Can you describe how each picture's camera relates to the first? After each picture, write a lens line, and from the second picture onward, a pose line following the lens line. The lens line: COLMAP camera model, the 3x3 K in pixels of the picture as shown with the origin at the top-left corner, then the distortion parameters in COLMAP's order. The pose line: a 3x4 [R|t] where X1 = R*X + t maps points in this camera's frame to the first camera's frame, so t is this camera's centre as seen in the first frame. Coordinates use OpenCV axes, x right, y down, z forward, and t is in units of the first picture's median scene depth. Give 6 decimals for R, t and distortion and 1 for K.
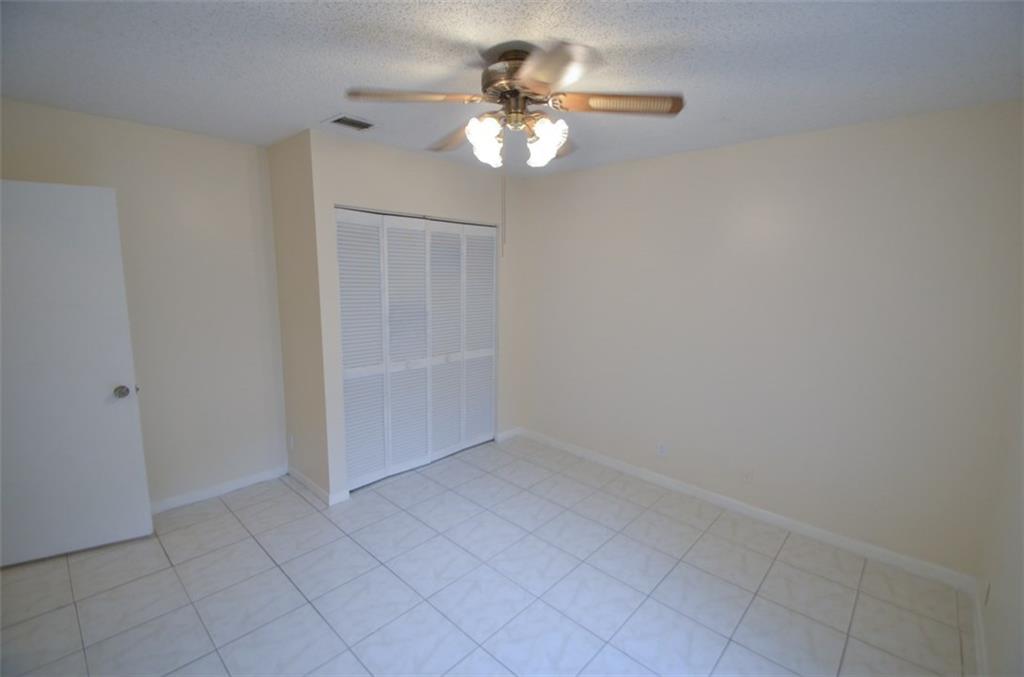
lens RADIAL K [[437.5, 0, 512.0], [0, 437.5, 338.5], [0, 0, 1]] dist [-0.016947, -0.000175]
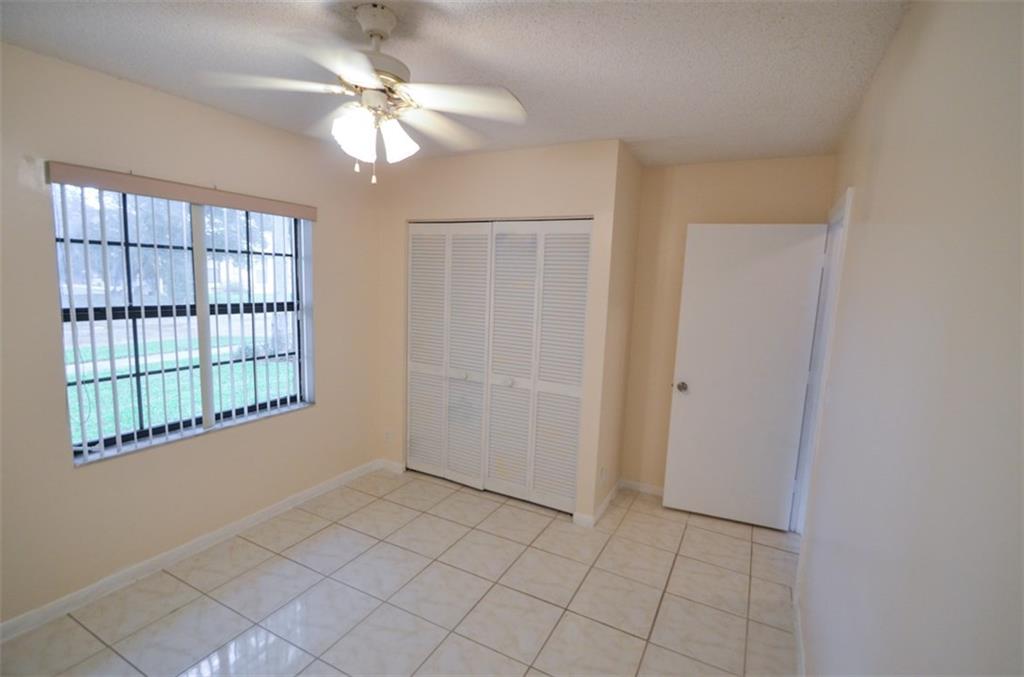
lens RADIAL K [[459.9, 0, 534.3], [0, 459.9, 344.4], [0, 0, 1]] dist [0.011914, -0.021398]
pose [[0.282522, 0.119599, -0.951776, 0.653643], [-0.182058, 0.980849, 0.069210, -0.087755], [0.941826, 0.153725, 0.298886, 0.706880]]
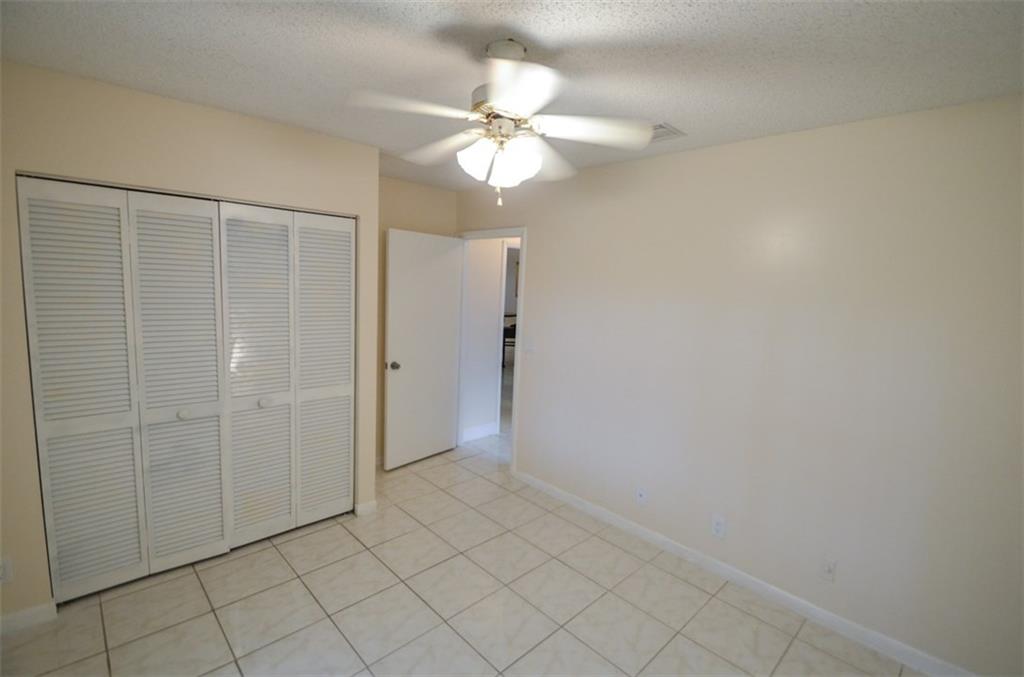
lens RADIAL K [[457.5, 0, 508.5], [0, 457.5, 338.6], [0, 0, 1]] dist [-0.019504, -0.000759]
pose [[0.998347, 0.023074, -0.052630, 0.263552], [-0.024918, 0.999089, -0.034652, -0.036036], [0.051783, 0.035907, 0.998013, 0.271605]]
